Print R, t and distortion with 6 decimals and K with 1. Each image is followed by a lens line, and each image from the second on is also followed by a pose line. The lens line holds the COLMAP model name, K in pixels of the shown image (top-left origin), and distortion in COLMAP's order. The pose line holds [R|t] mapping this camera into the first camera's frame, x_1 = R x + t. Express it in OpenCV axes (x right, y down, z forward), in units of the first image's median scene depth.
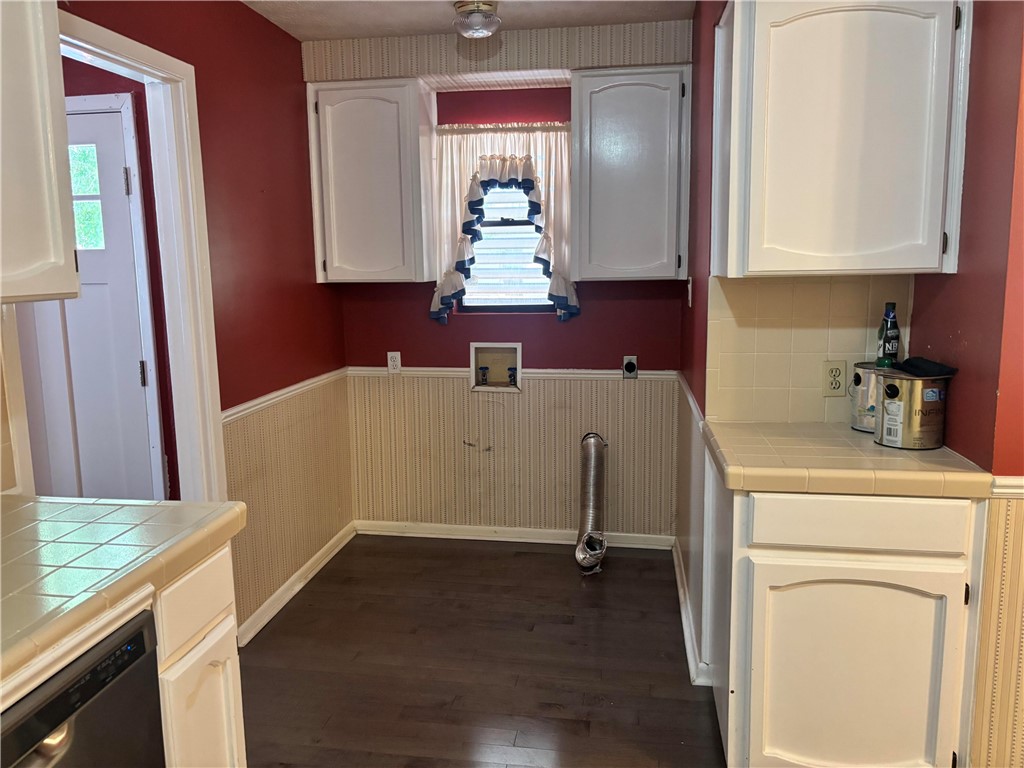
lens RADIAL K [[774.6, 0, 489.7], [0, 774.6, 380.8], [0, 0, 1]] dist [0.125208, -0.249722]
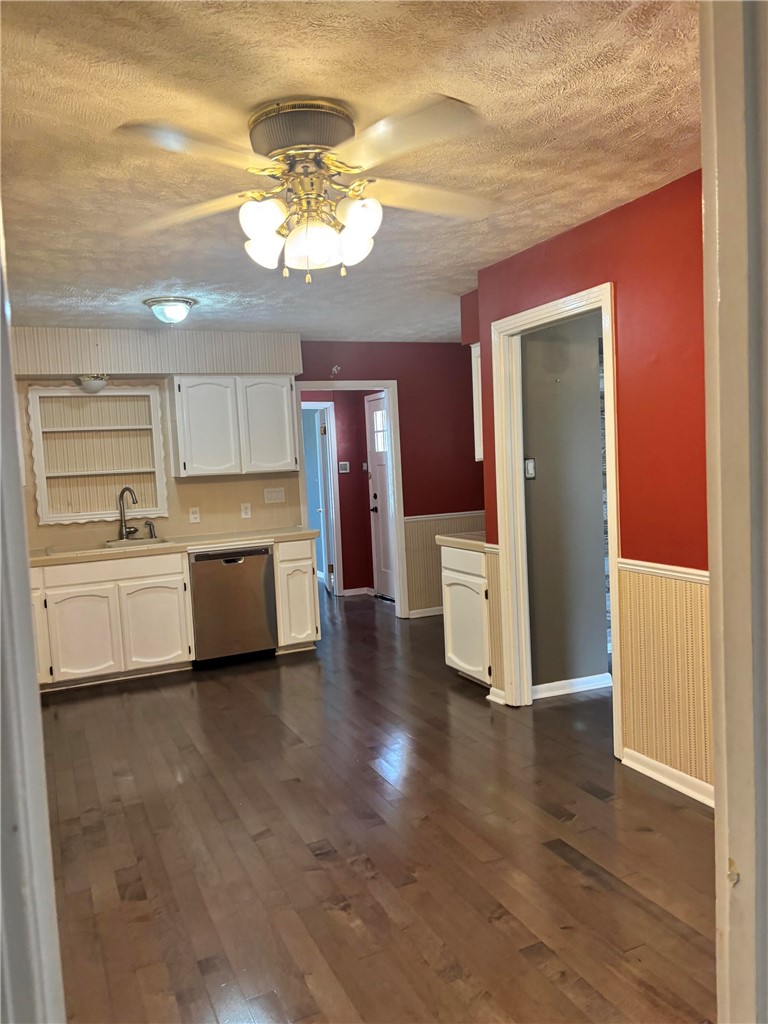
lens RADIAL K [[774.6, 0, 384.0], [0, 774.6, 512.0], [0, 0, 1]] dist [0.125208, -0.249722]
pose [[0.545982, 0.039151, -0.836882, 1.213996], [-0.081356, 0.996664, -0.006451, 0.035021], [0.833838, 0.071608, 0.547345, -0.273700]]
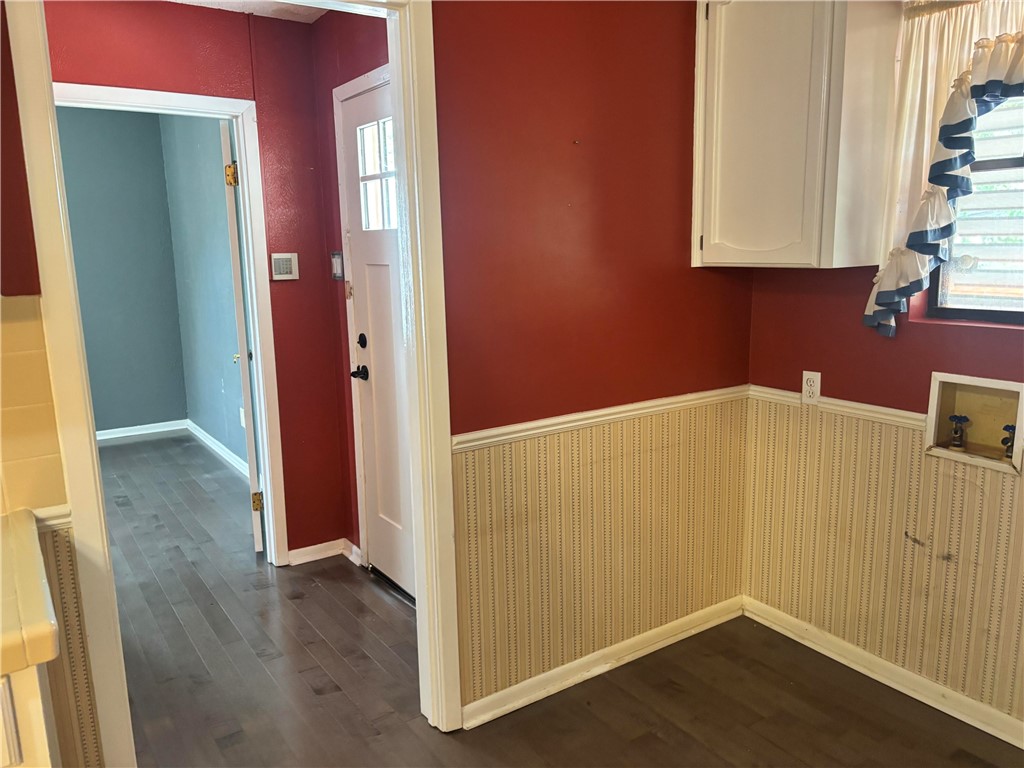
lens RADIAL K [[764.7, 0, 512.0], [0, 764.7, 384.0], [0, 0, 1]] dist [-0.004096, -0.010382]
pose [[0.683184, 0.131695, -0.718273, 0.176126], [-0.095271, 0.991271, 0.091132, -0.064295], [0.724005, 0.006170, 0.689767, 0.385041]]
